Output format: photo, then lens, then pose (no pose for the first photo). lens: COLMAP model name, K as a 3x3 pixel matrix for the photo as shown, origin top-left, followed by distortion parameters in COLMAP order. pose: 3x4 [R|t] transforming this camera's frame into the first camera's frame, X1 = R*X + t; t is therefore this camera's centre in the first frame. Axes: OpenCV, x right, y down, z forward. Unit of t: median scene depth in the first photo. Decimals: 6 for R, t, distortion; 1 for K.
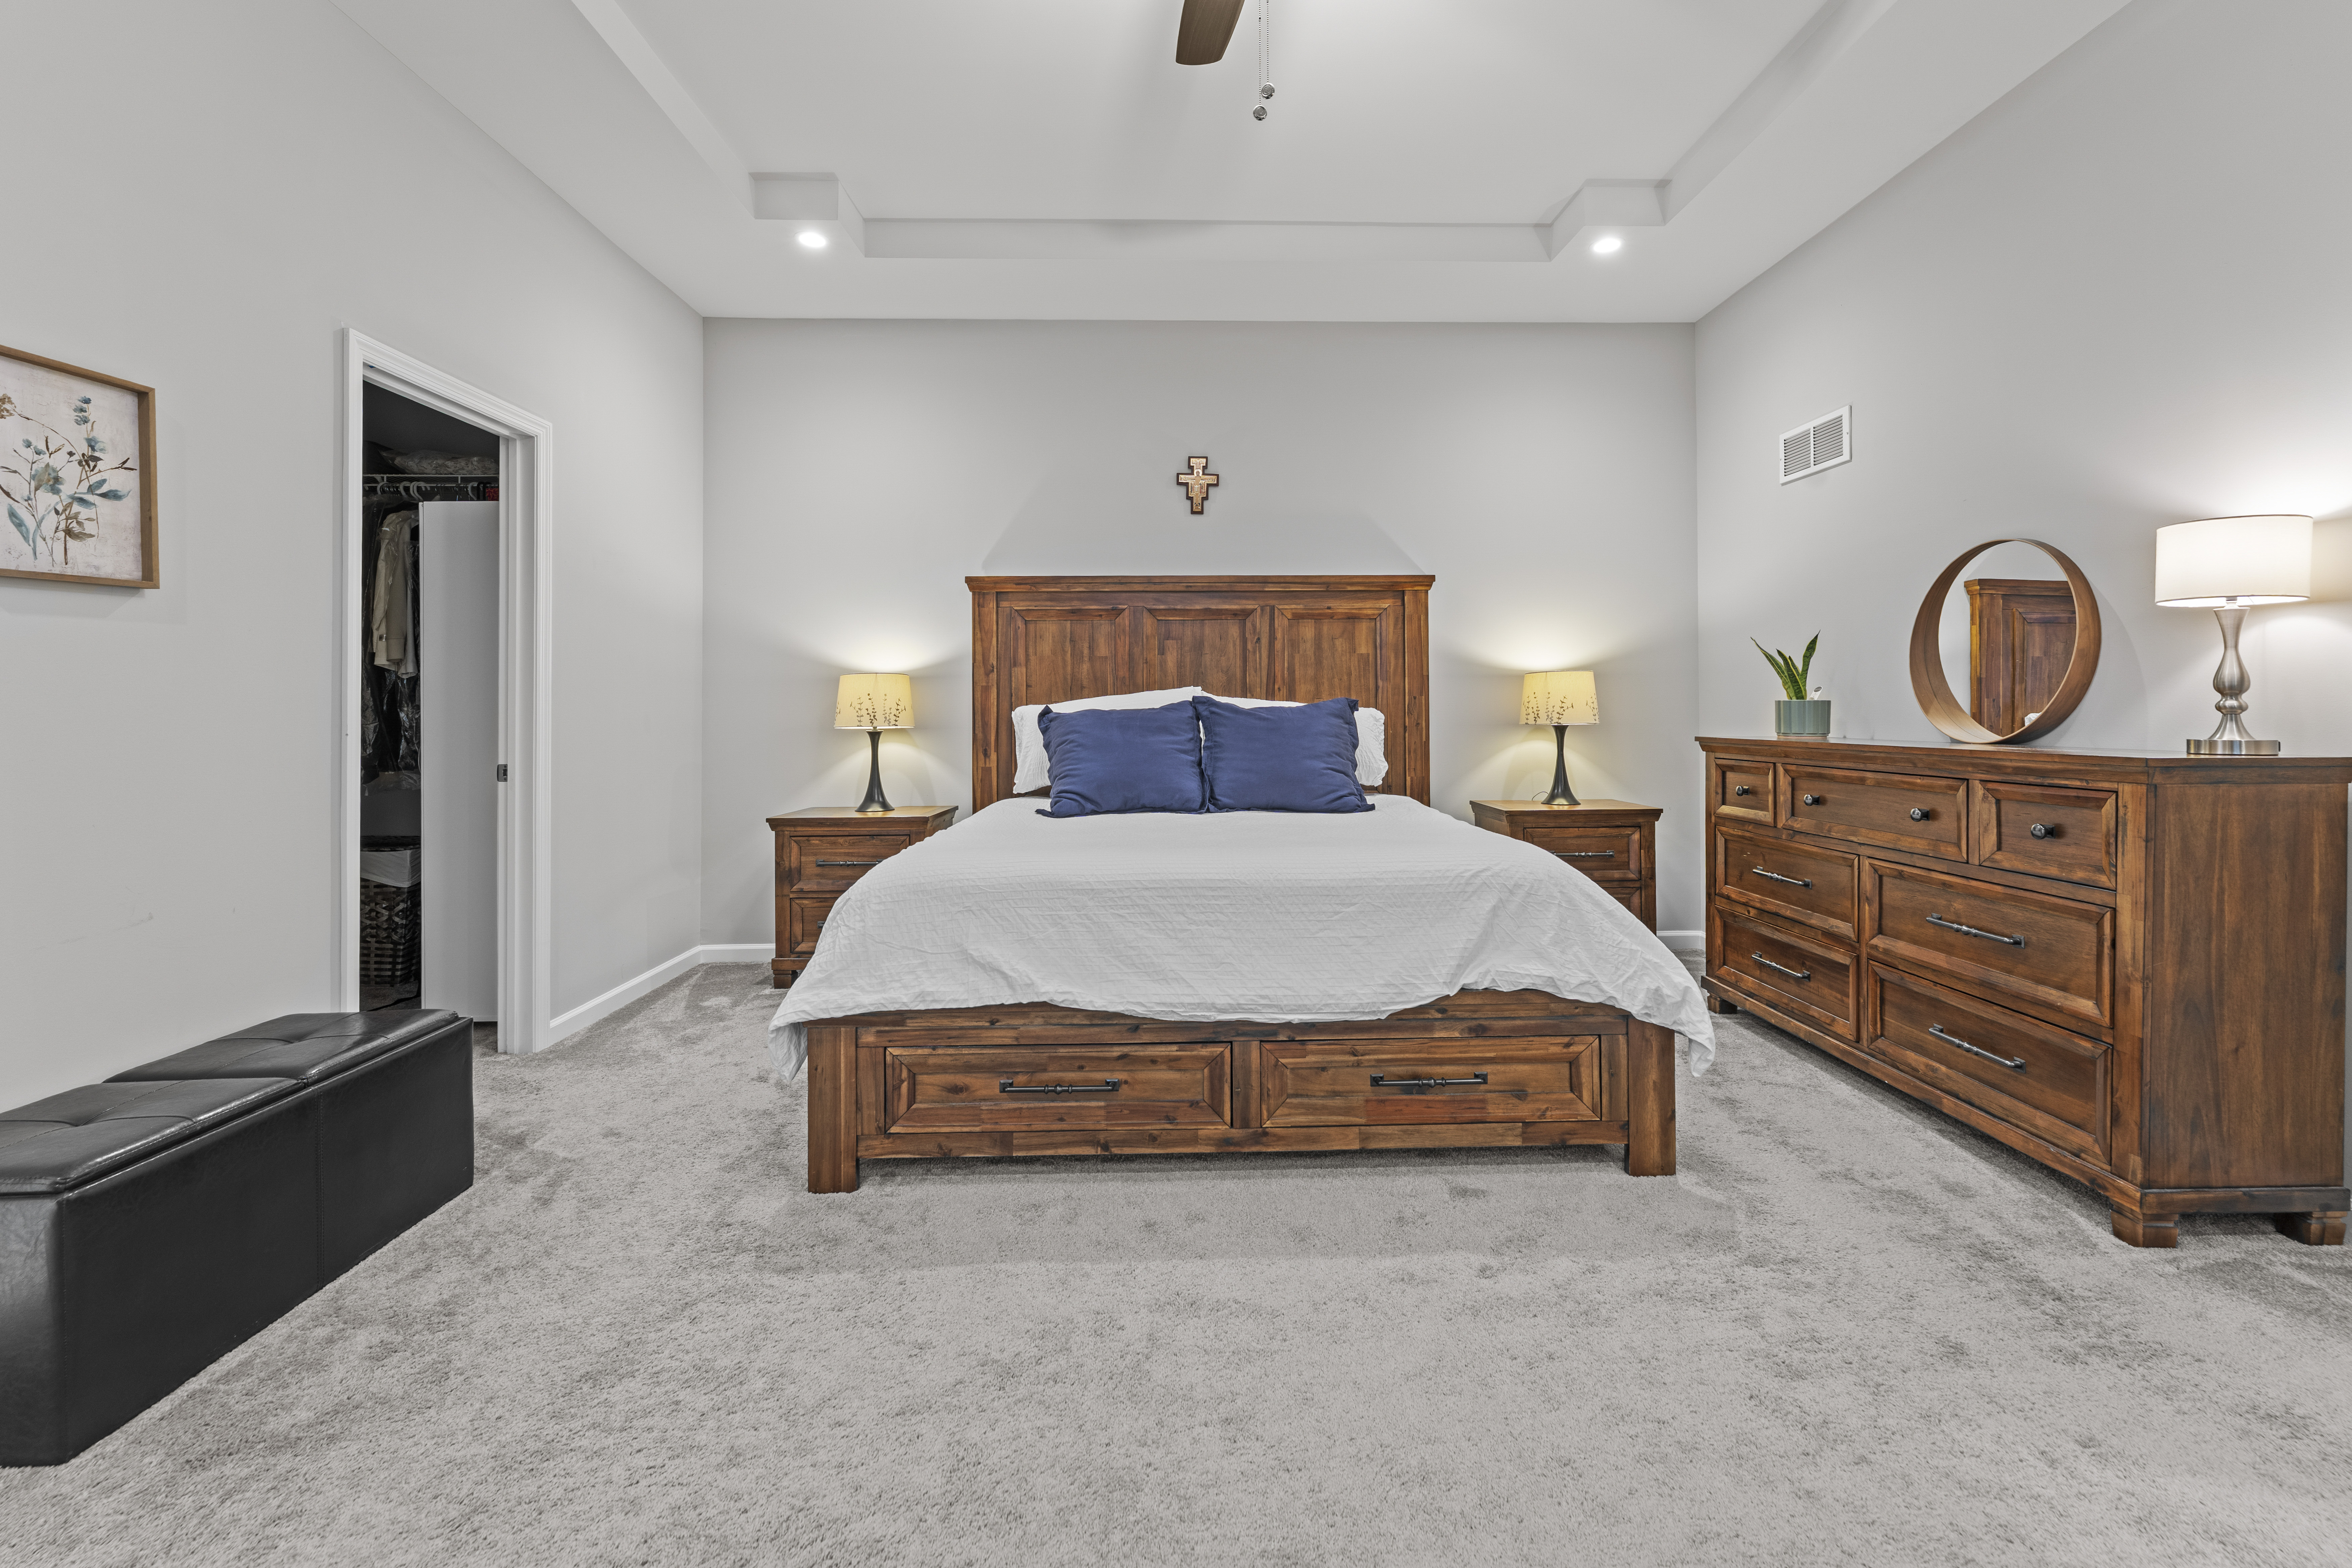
lens RADIAL K [[957.5, 0, 1234.5], [0, 957.5, 696.7], [0, 0, 1]] dist [-0.000895, -0.000340]
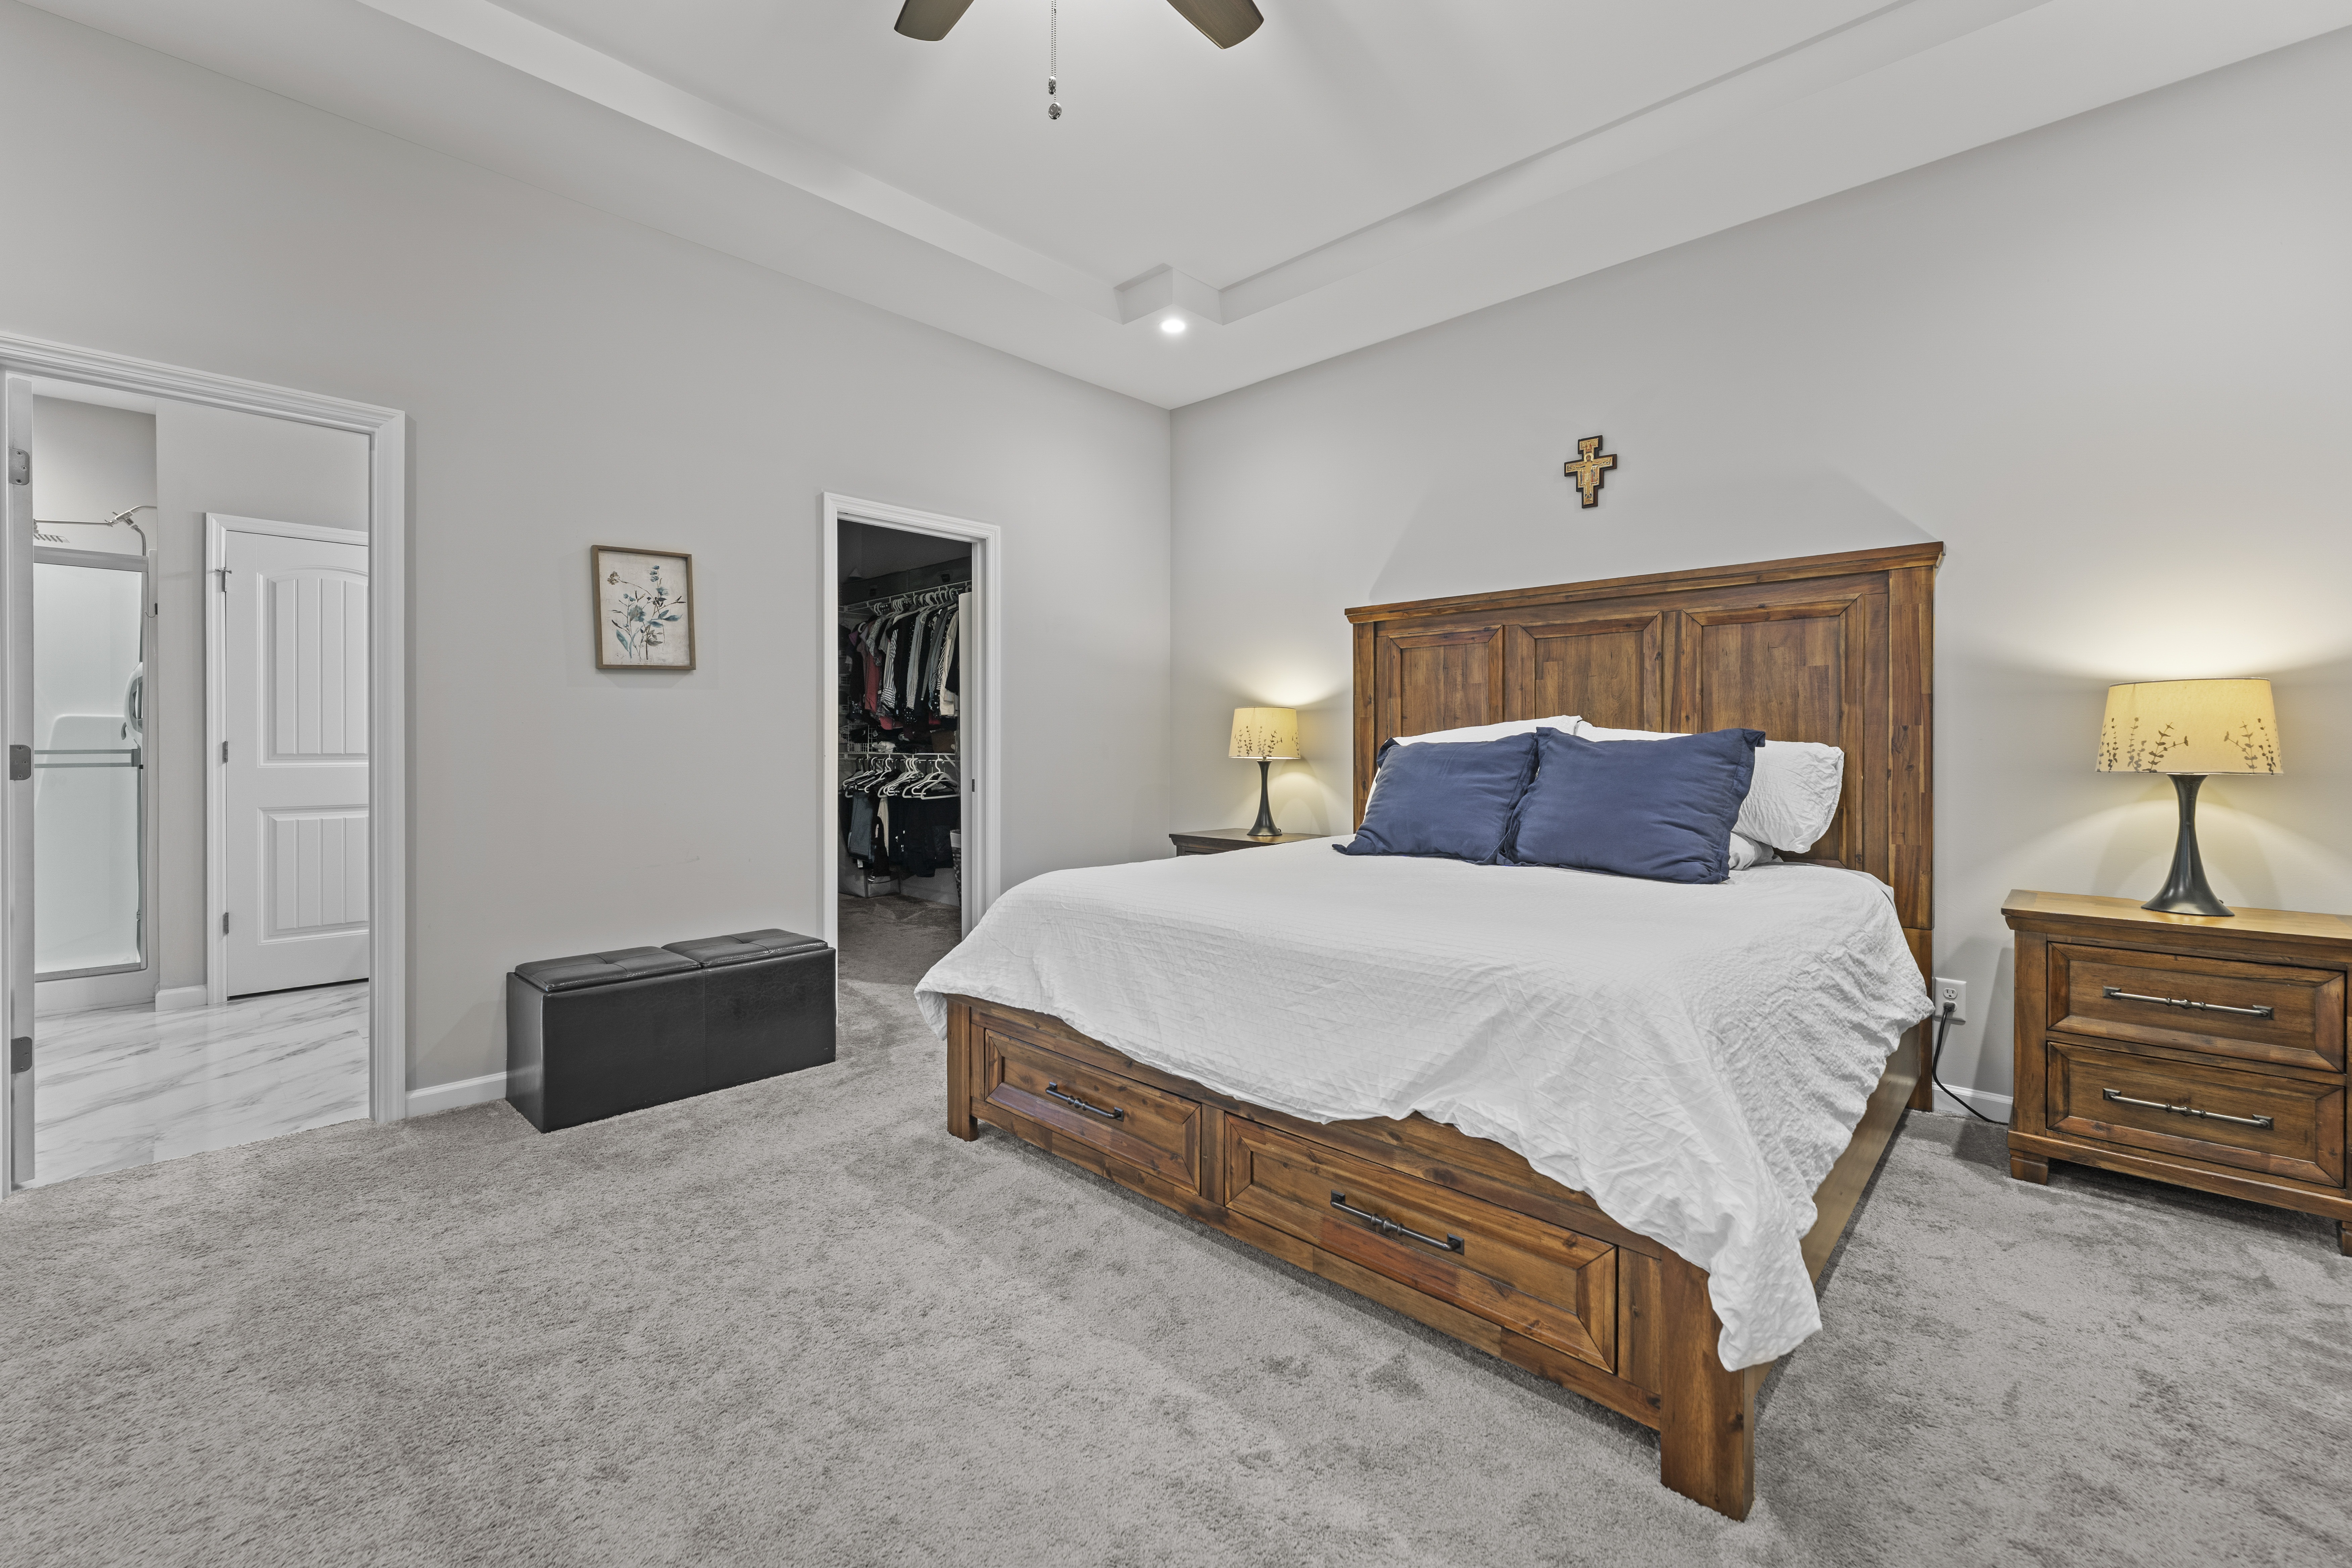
lens RADIAL K [[957.5, 0, 1151.8], [0, 957.5, 740.4], [0, 0, 1]] dist [-0.000895, -0.000340]
pose [[0.708987, 0.005025, -0.705204, 0.584476], [0.004688, 0.999919, 0.011838, -0.001075], [0.705206, -0.011699, 0.708906, 0.300085]]
